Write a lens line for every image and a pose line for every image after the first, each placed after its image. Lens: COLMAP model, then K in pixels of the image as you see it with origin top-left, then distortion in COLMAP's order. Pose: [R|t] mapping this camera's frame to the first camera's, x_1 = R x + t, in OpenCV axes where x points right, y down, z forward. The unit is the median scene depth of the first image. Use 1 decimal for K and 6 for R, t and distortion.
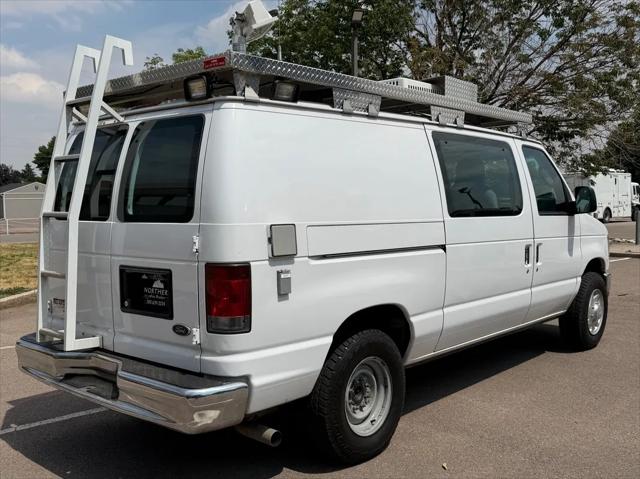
lens RADIAL K [[675.3, 0, 317.9], [0, 675.3, 238.6], [0, 0, 1]] dist [0.024480, 0.000000]
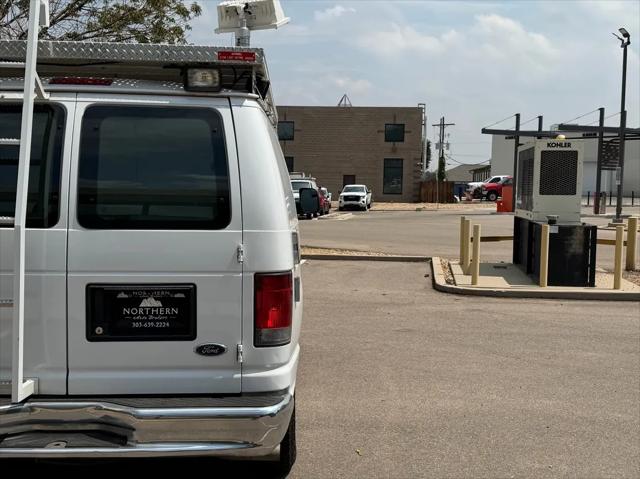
lens RADIAL K [[812.2, 0, 319.3], [0, 812.2, 240.3], [0, 0, 1]] dist [0.144488, 0.000000]
pose [[0.723529, -0.024985, 0.689841, -0.791904], [0.018532, 0.999688, 0.016770, -0.023785], [-0.690045, 0.000651, 0.723767, 0.112383]]
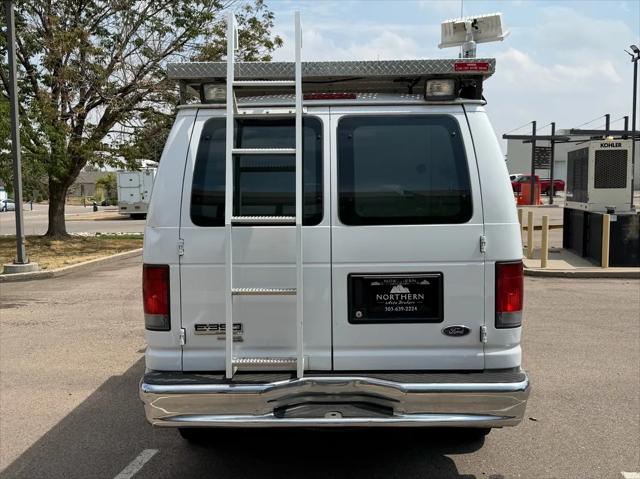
lens RADIAL K [[671.7, 0, 325.8], [0, 671.7, 239.8], [0, 0, 1]] dist [0.132371, 0.000000]
pose [[0.751236, -0.047524, 0.658320, -0.943440], [0.040094, 0.998848, 0.026354, -0.032134], [-0.658814, 0.006596, 0.752277, 0.352050]]
